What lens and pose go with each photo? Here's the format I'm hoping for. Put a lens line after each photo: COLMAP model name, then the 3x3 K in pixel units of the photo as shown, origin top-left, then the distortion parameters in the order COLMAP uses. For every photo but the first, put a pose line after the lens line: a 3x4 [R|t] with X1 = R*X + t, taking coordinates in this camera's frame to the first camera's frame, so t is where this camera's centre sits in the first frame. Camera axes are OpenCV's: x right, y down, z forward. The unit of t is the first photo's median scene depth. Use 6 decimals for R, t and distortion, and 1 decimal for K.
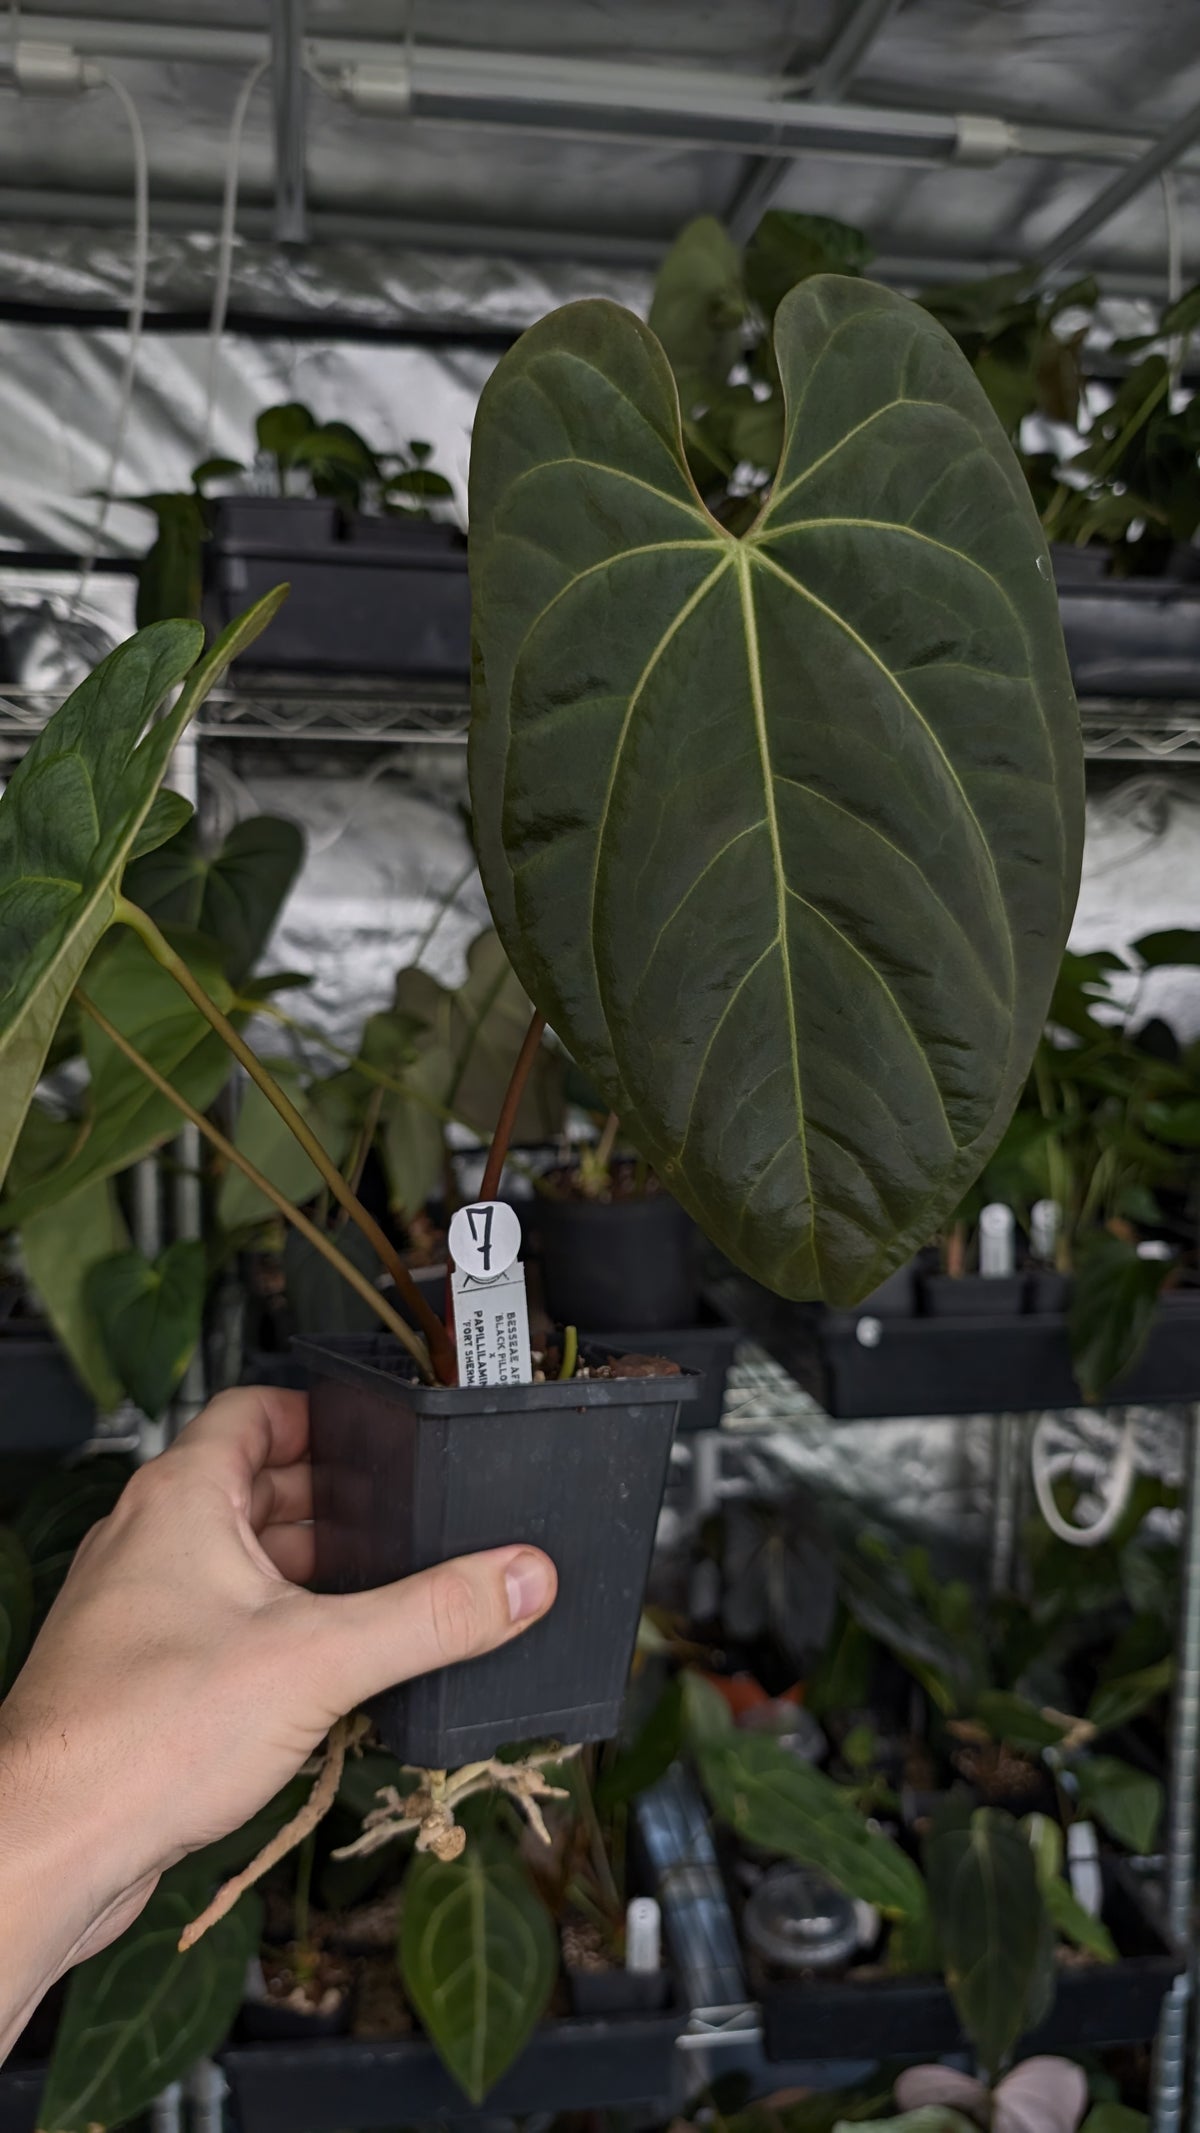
lens RADIAL K [[1584.2, 0, 597.9], [0, 1584.2, 1067.7], [0, 0, 1]] dist [-0.030826, 0.015973]
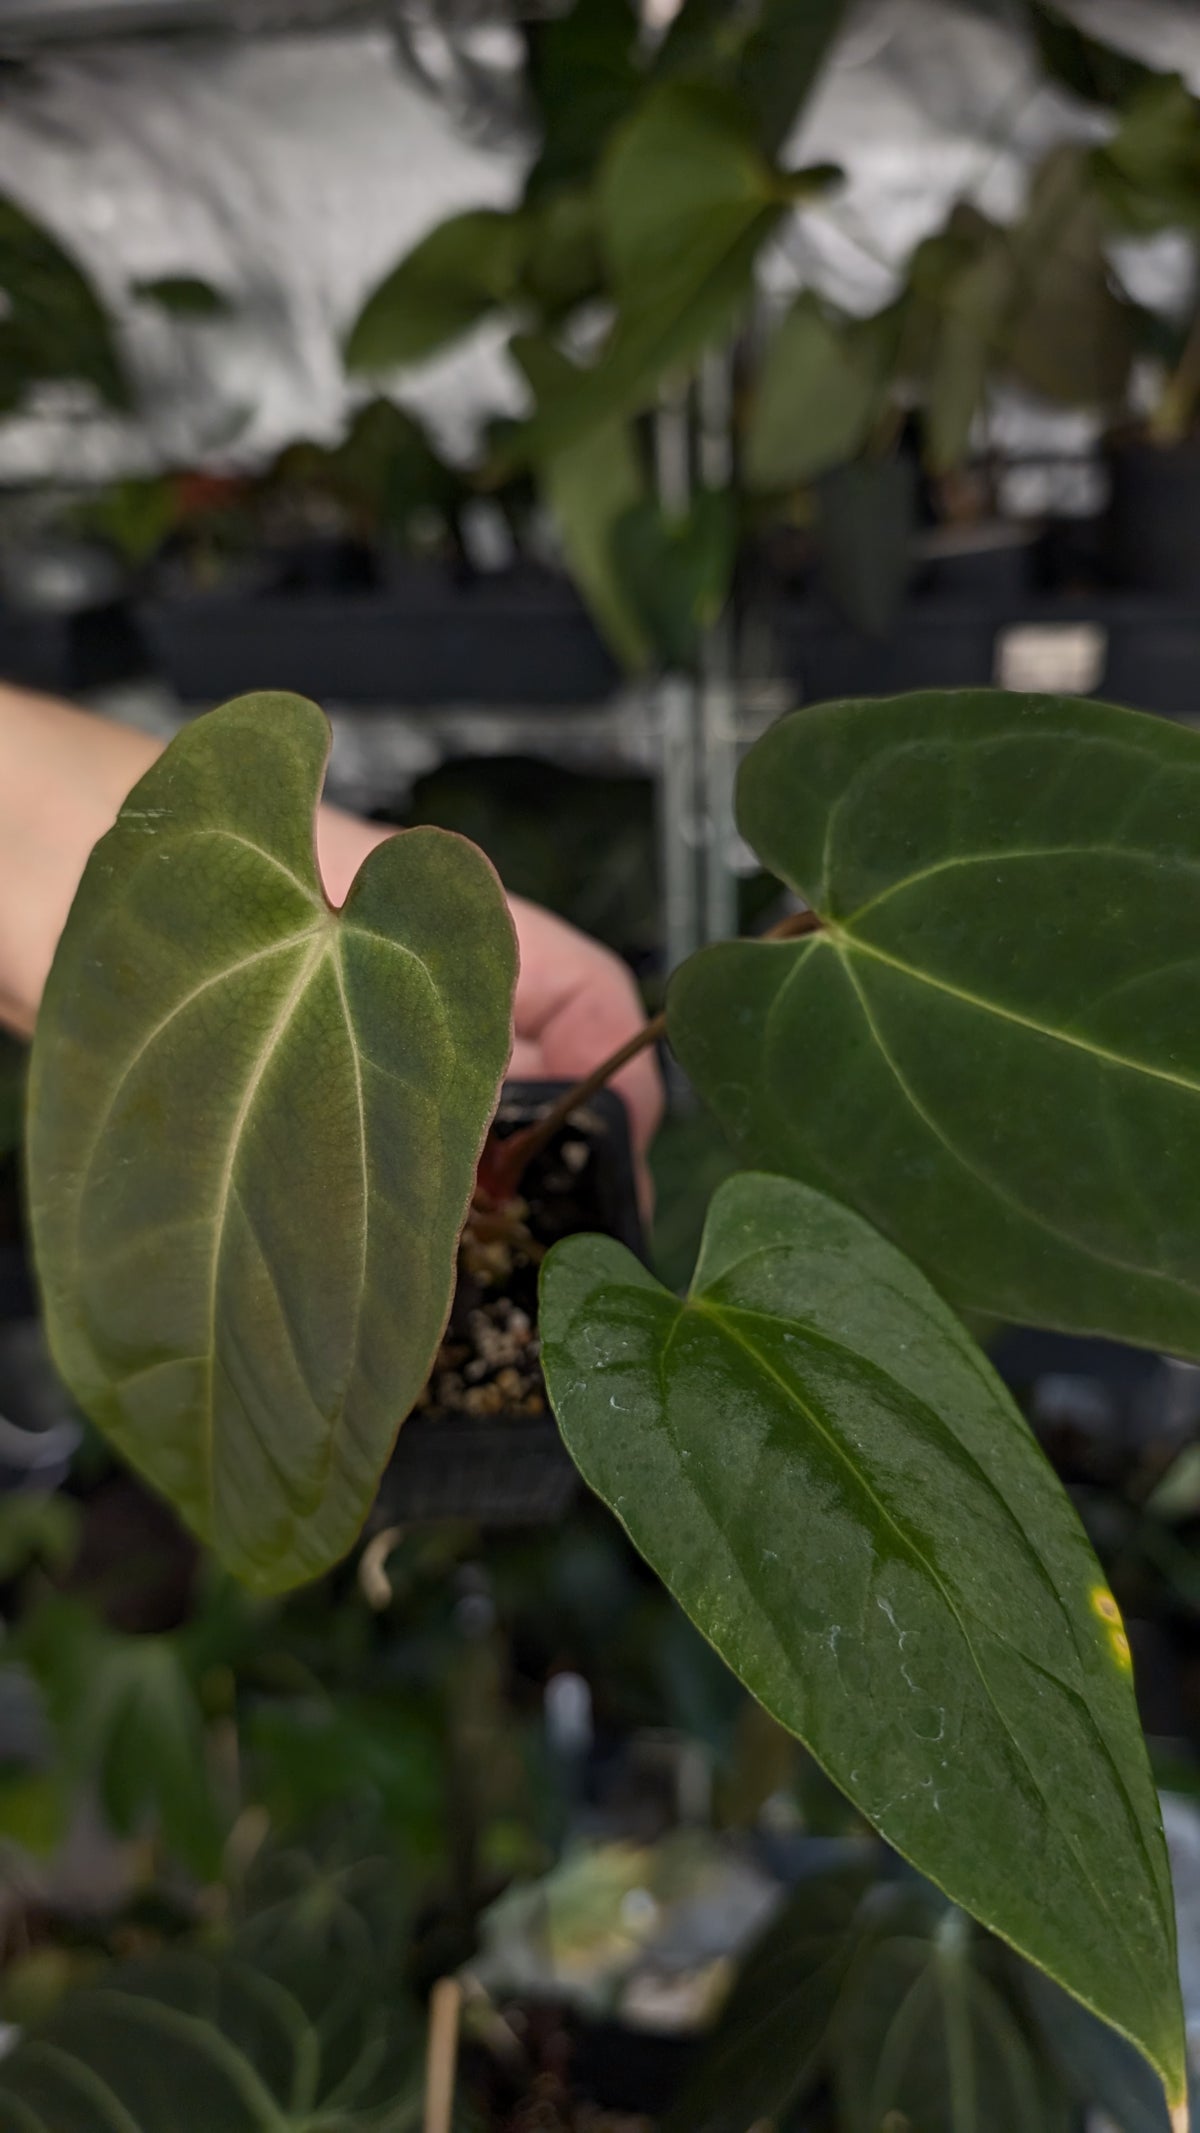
lens RADIAL K [[1604.3, 0, 620.2], [0, 1604.3, 1062.3], [0, 0, 1]] dist [-0.051919, 0.033044]
pose [[0.955132, 0.082605, -0.284428, -0.012537], [0.012878, 0.947829, 0.318519, 0.114827], [0.295901, -0.307890, 0.904238, 0.017252]]
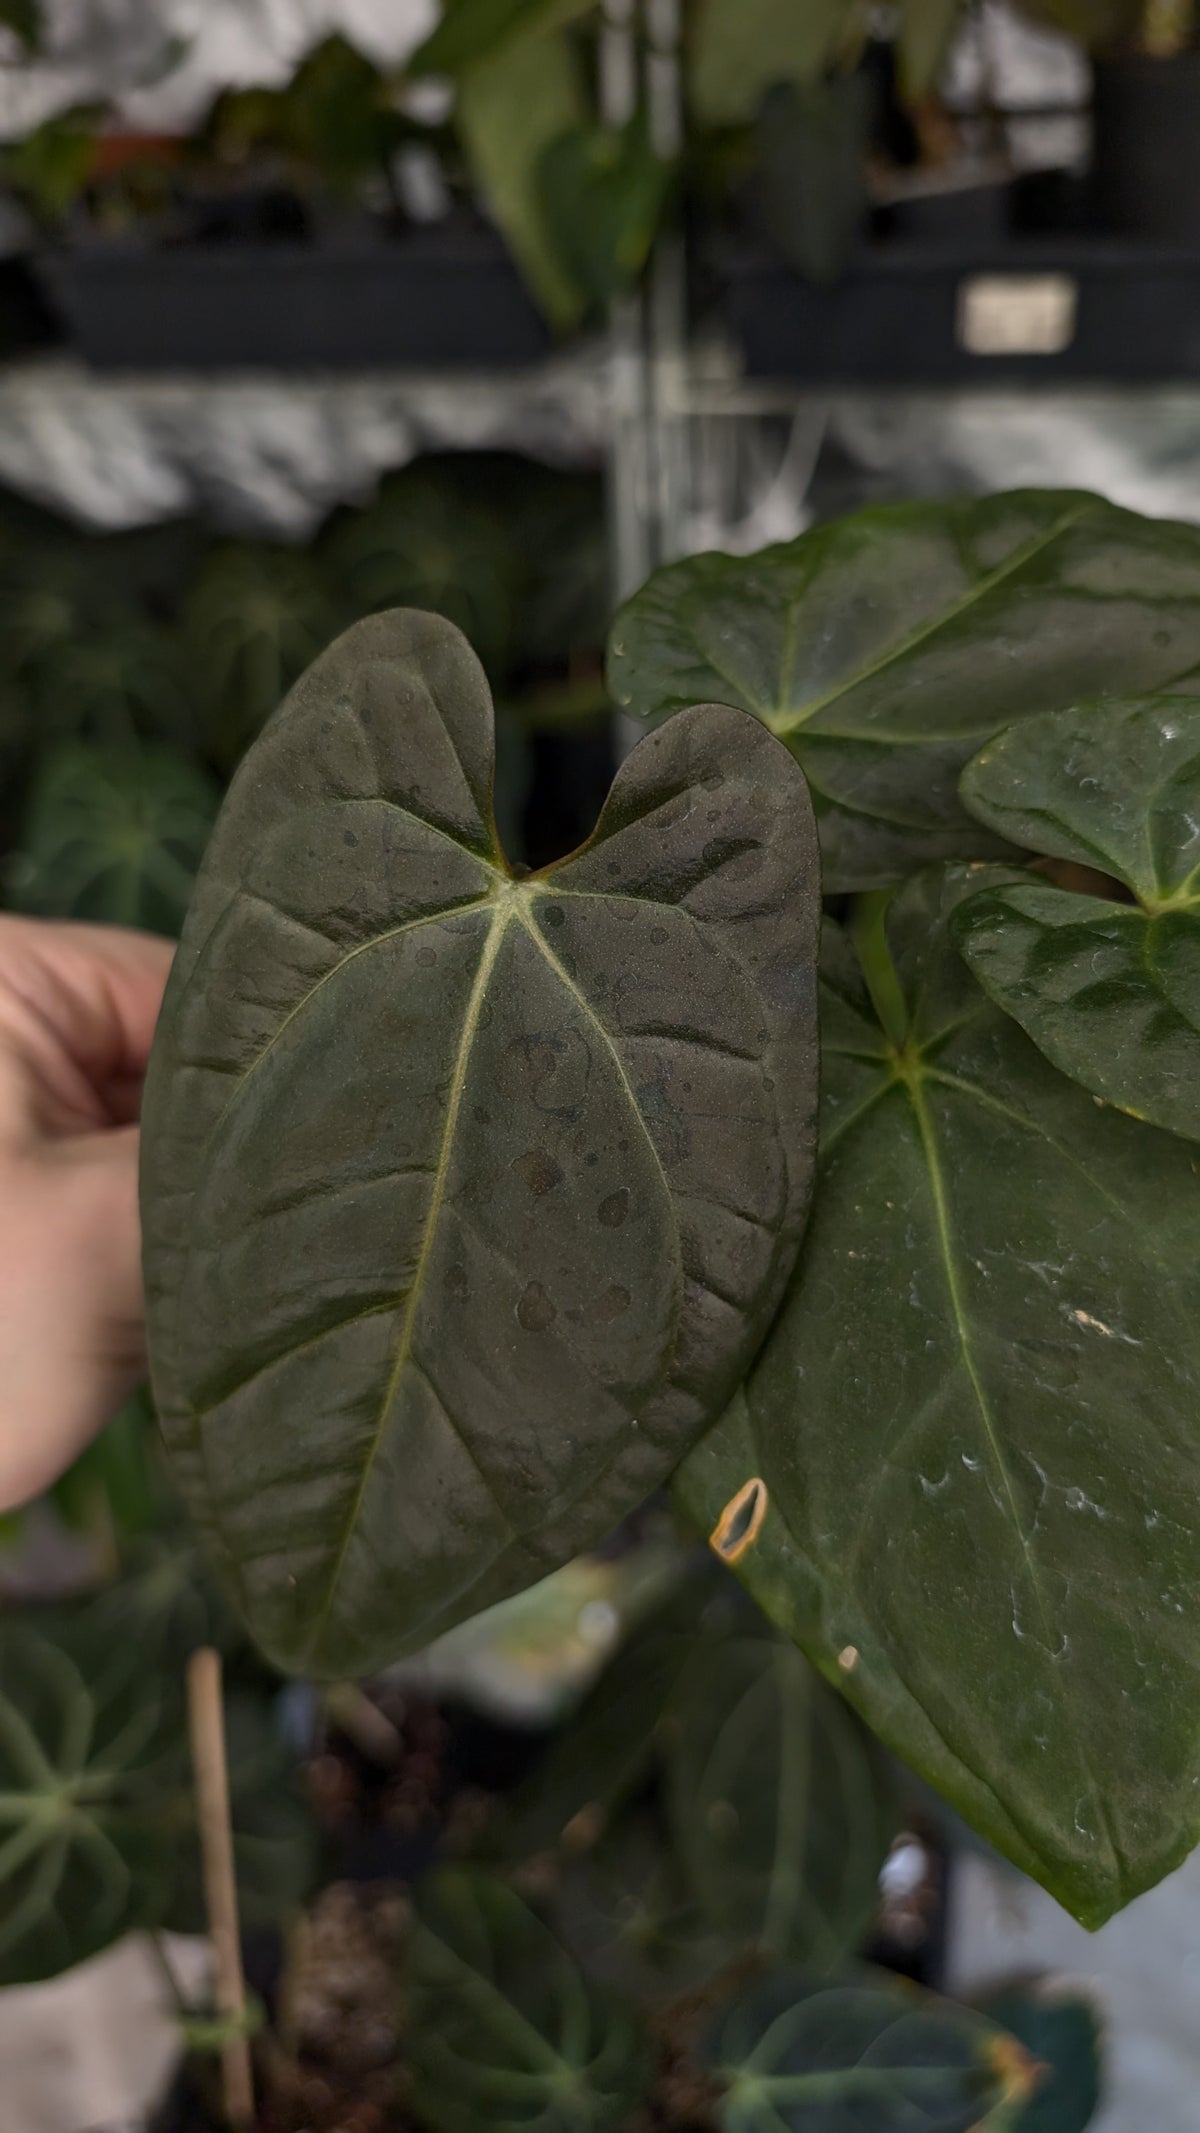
lens RADIAL K [[1604.3, 0, 624.9], [0, 1604.3, 1028.5], [0, 0, 1]] dist [-0.051919, 0.033044]
pose [[0.939480, 0.141524, -0.312008, 0.054821], [0.009251, 0.899883, 0.436032, 0.159608], [0.342480, -0.412530, 0.844113, 0.068564]]
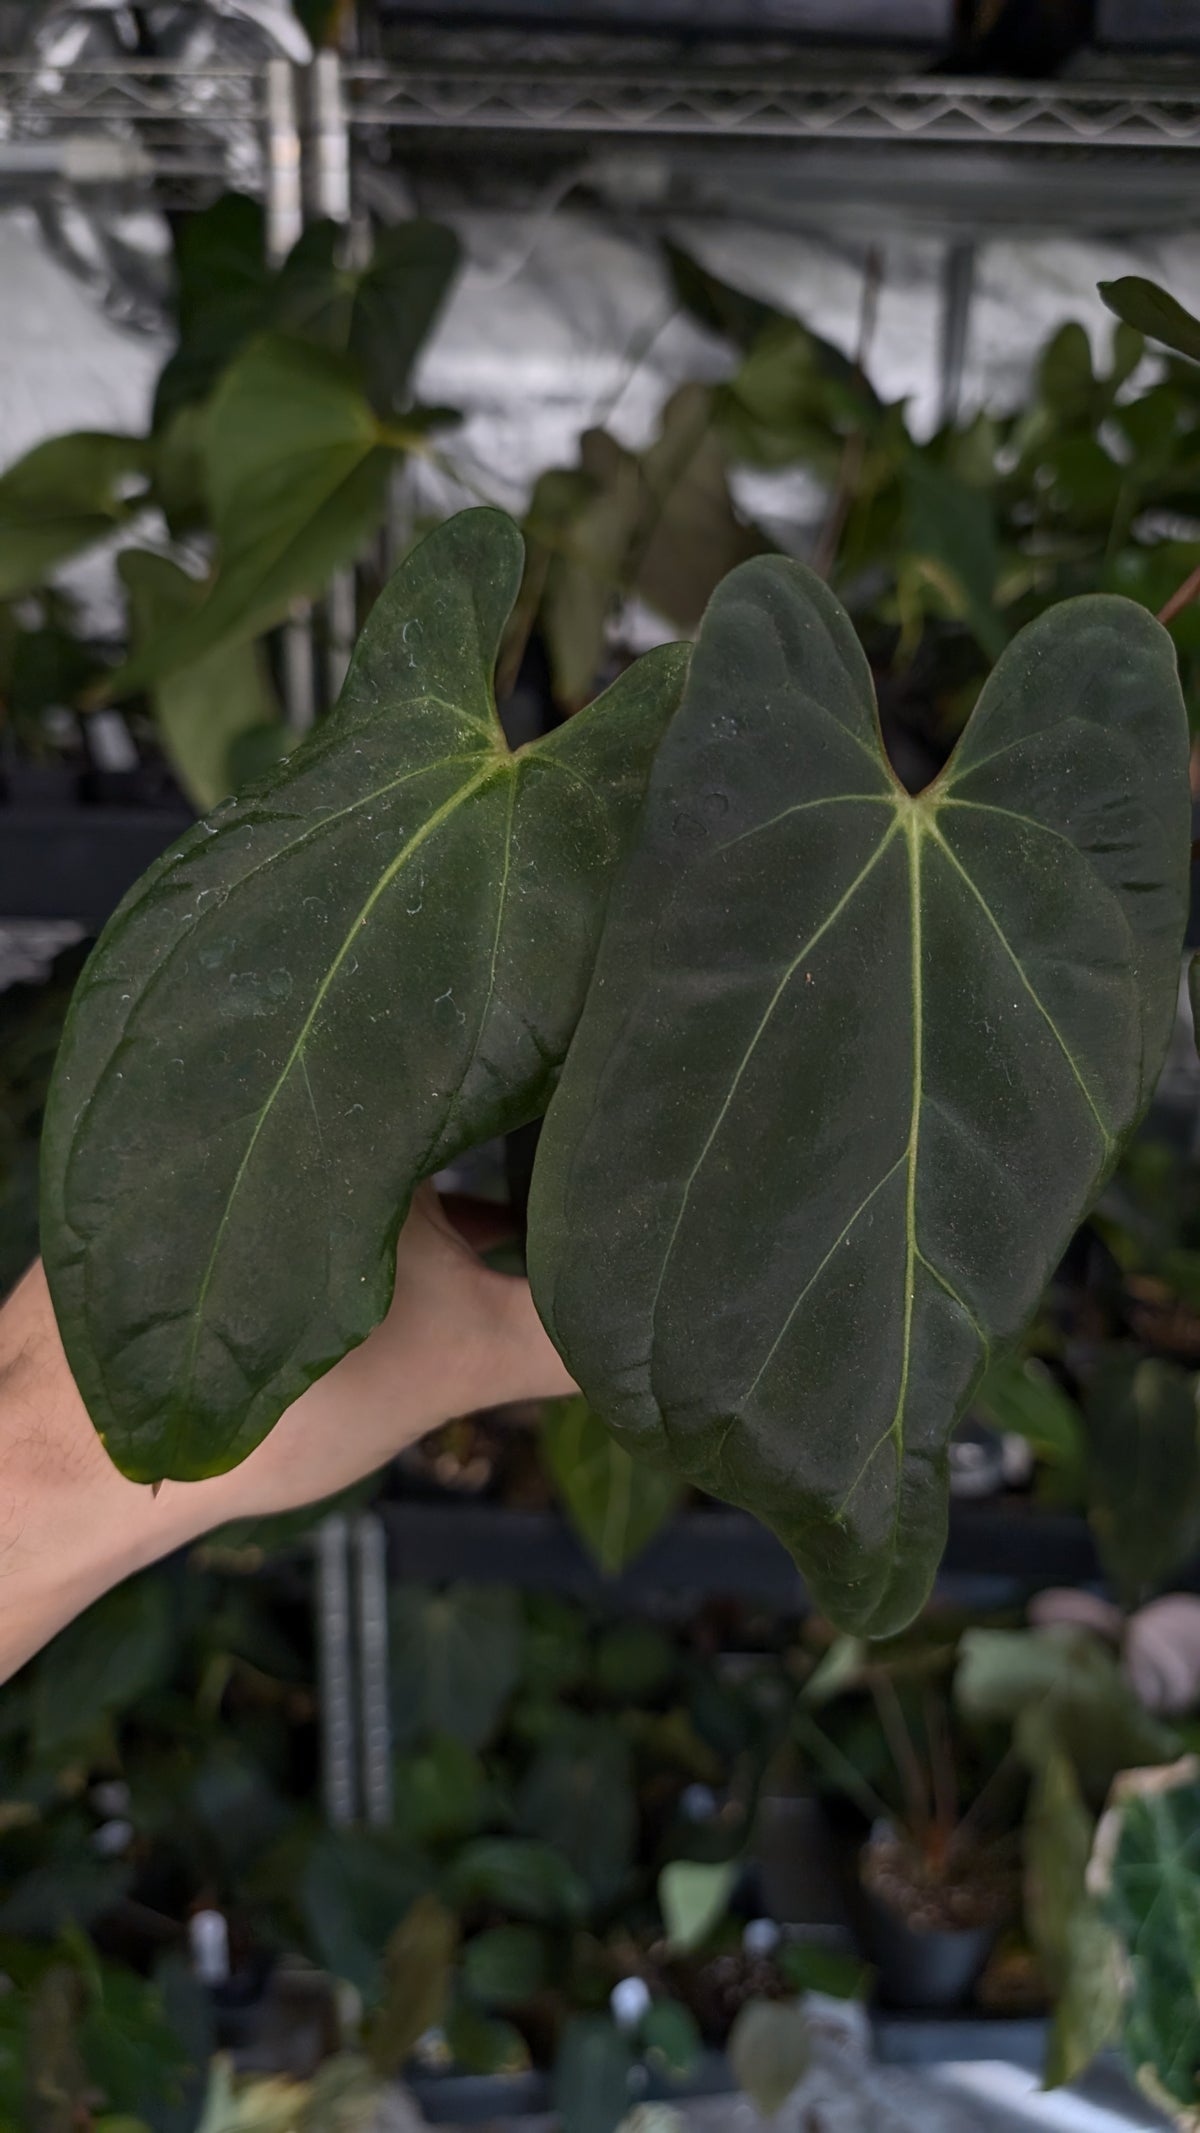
lens RADIAL K [[1584.2, 0, 577.1], [0, 1584.2, 1038.6], [0, 0, 1]] dist [-0.030826, 0.015973]
pose [[0.986969, 0.067555, -0.146042, 0.026635], [-0.028730, 0.967000, 0.253150, 0.048583], [0.158324, -0.245655, 0.956340, 0.075052]]
